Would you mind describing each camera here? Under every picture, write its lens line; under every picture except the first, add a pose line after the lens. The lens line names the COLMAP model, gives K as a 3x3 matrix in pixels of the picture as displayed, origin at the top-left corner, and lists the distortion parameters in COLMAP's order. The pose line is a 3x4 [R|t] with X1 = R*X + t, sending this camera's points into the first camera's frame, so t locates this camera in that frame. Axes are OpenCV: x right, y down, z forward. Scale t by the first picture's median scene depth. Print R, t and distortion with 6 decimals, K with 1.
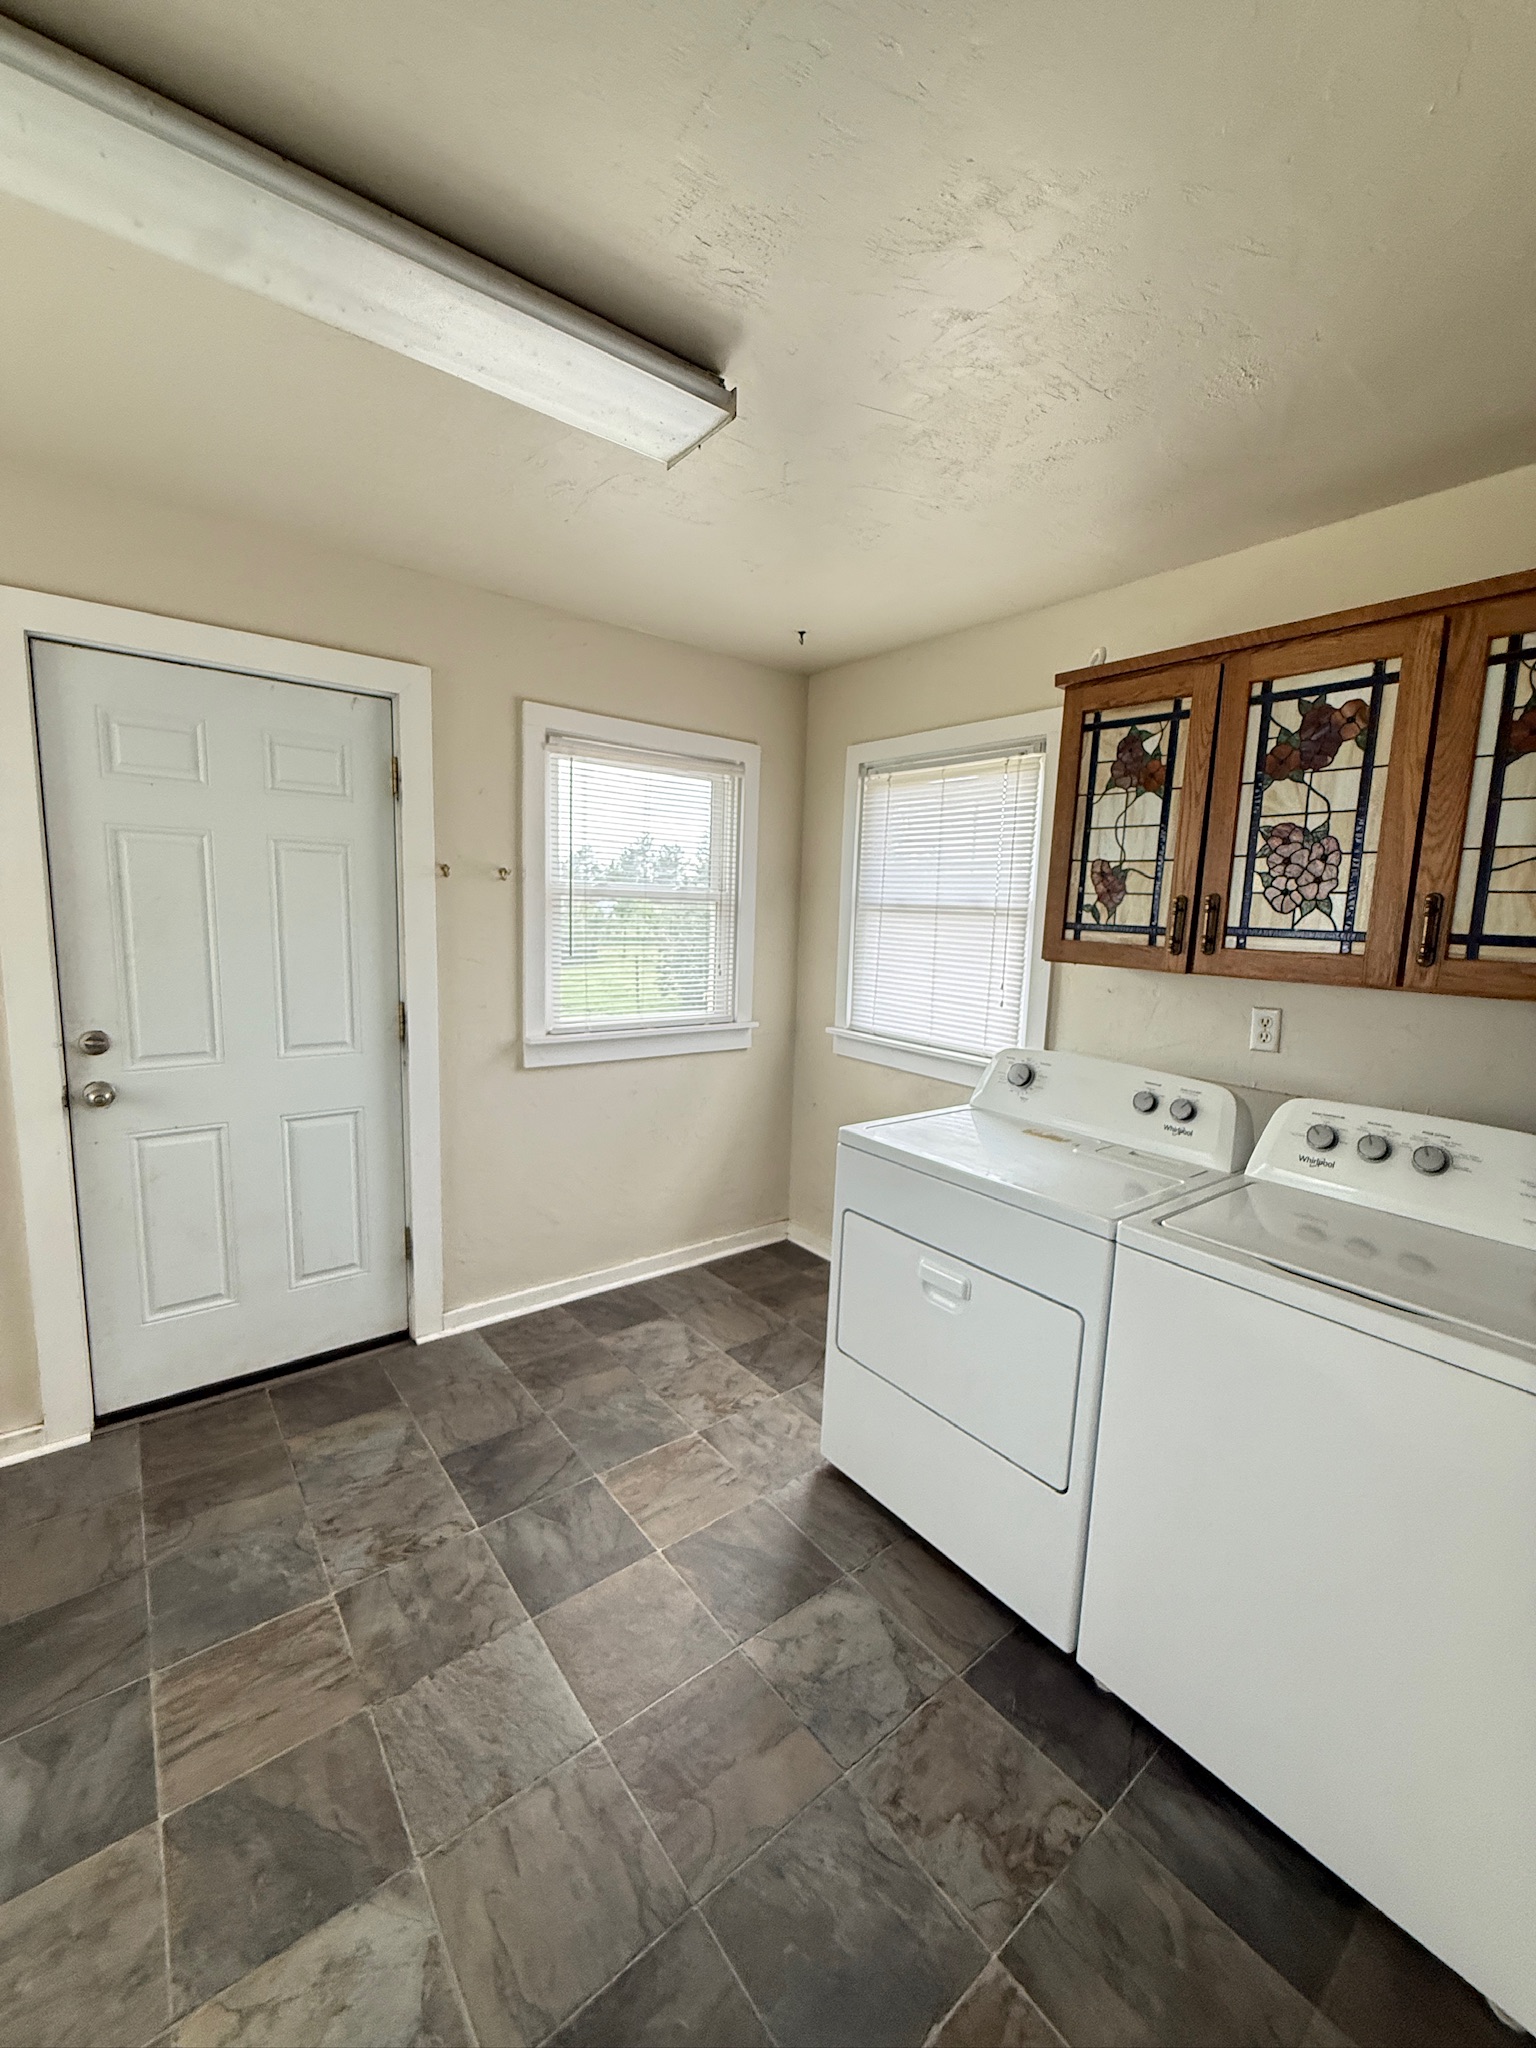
lens RADIAL K [[811.4, 0, 768.8], [0, 811.4, 1019.4], [0, 0, 1]] dist [-0.003781, 0.000269]
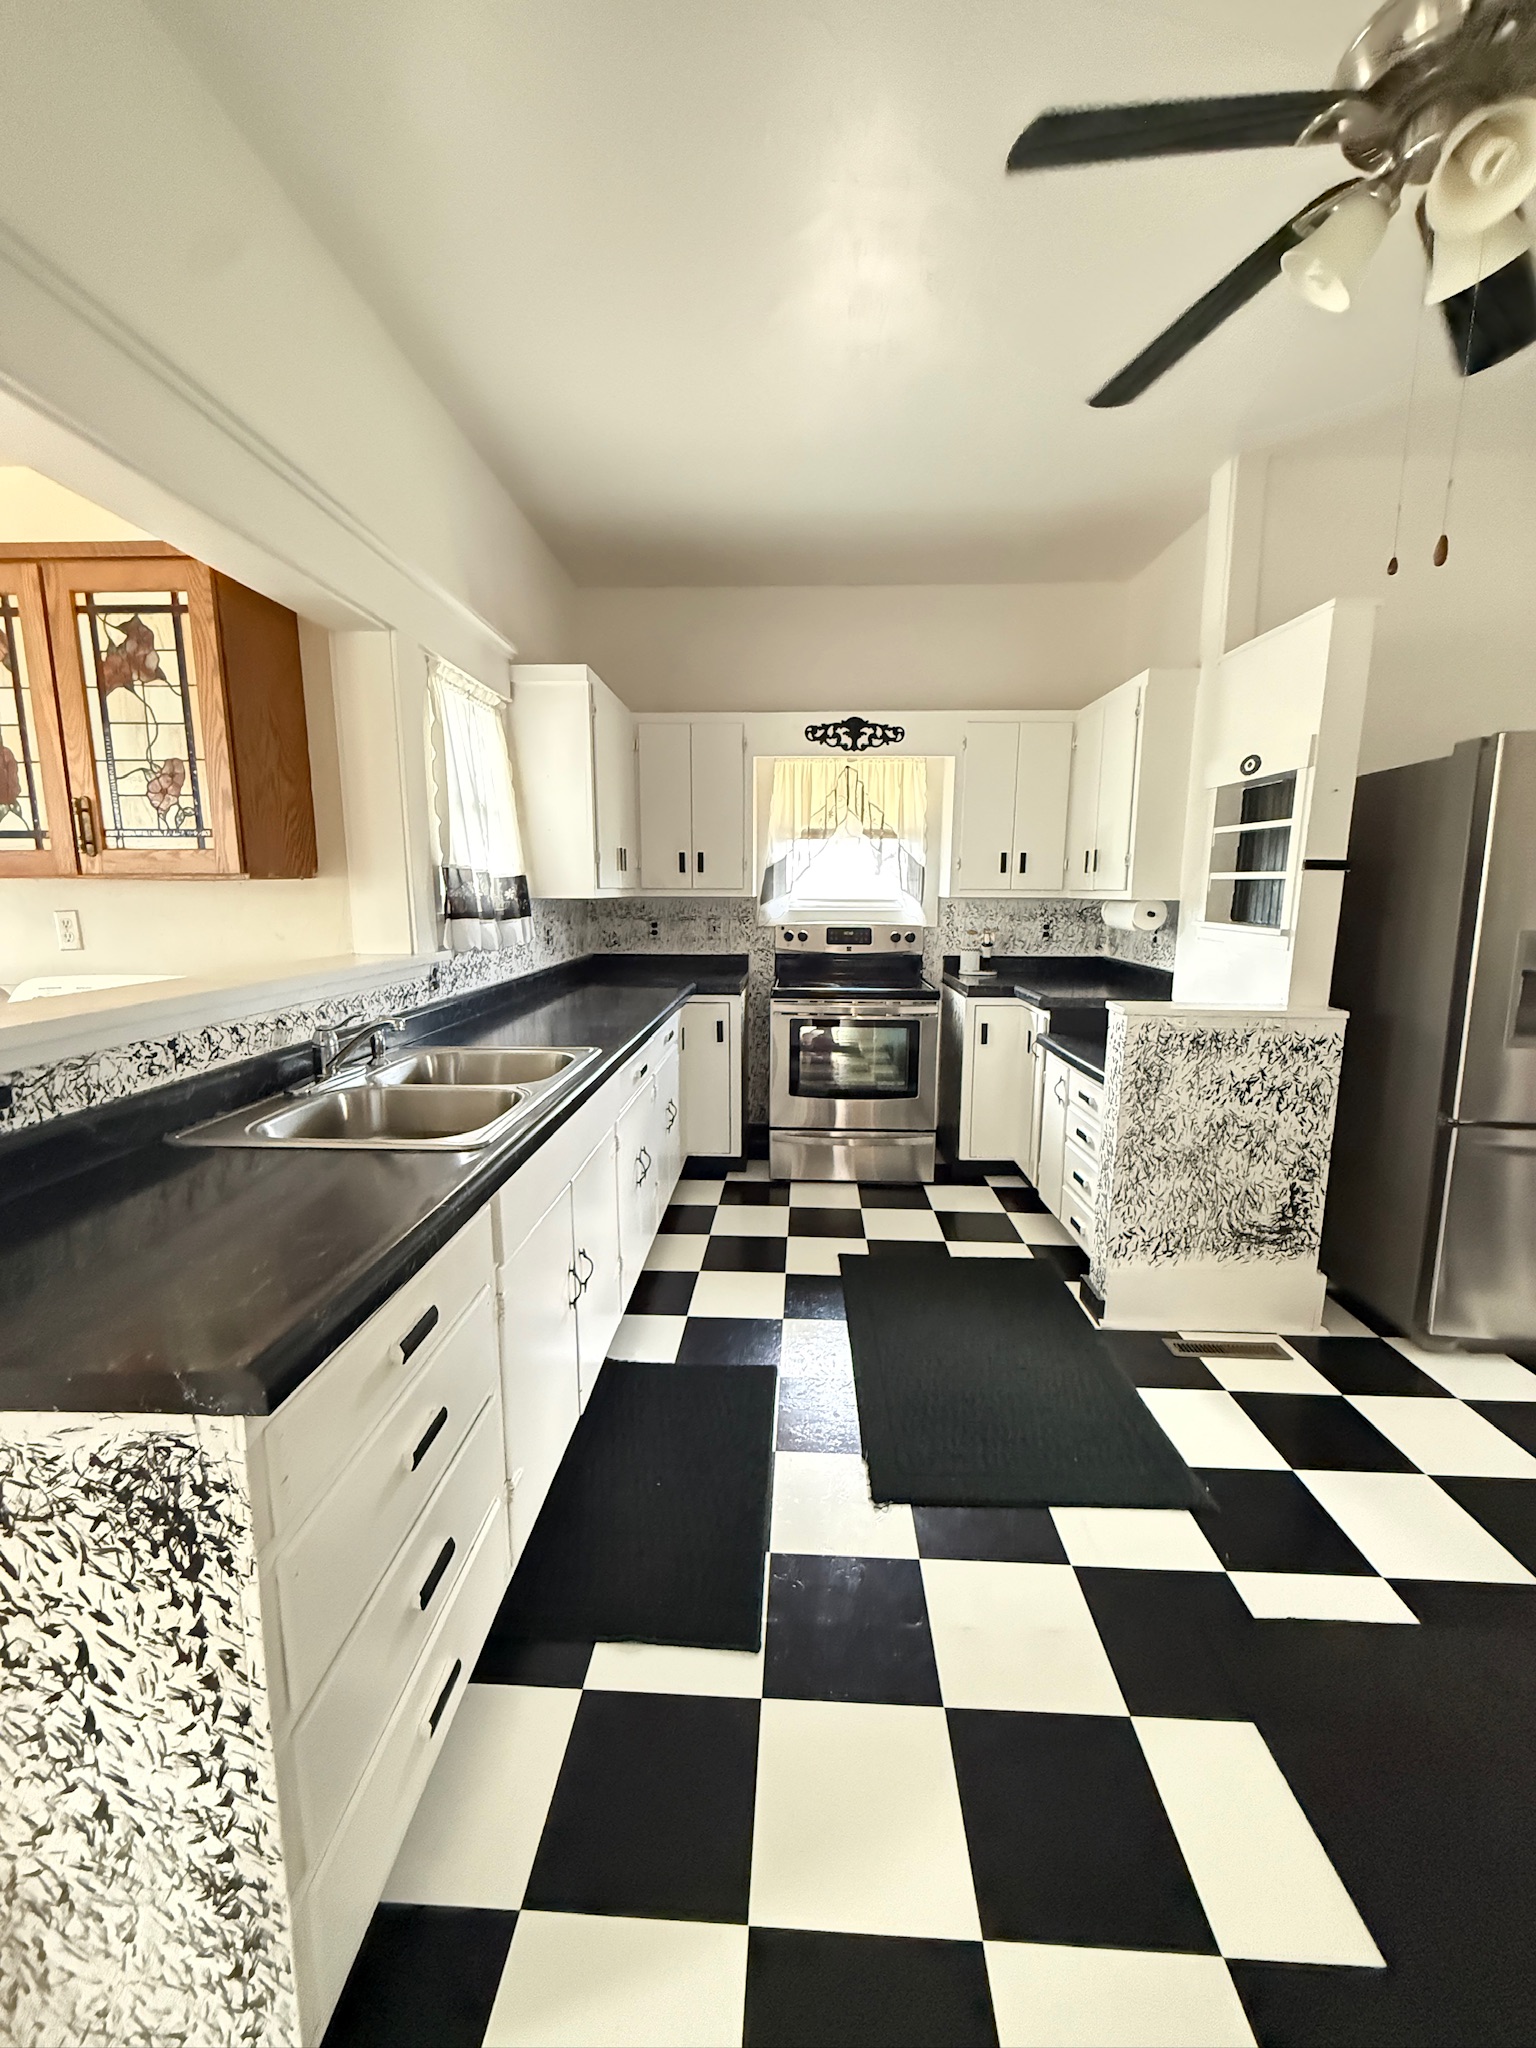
lens RADIAL K [[811.4, 0, 768.6], [0, 811.4, 1017.2], [0, 0, 1]] dist [-0.003781, 0.000269]
pose [[0.650914, -0.155491, 0.743057, 0.483281], [0.120966, 0.987537, 0.100686, 0.165951], [-0.749452, 0.024347, 0.661611, -0.553494]]
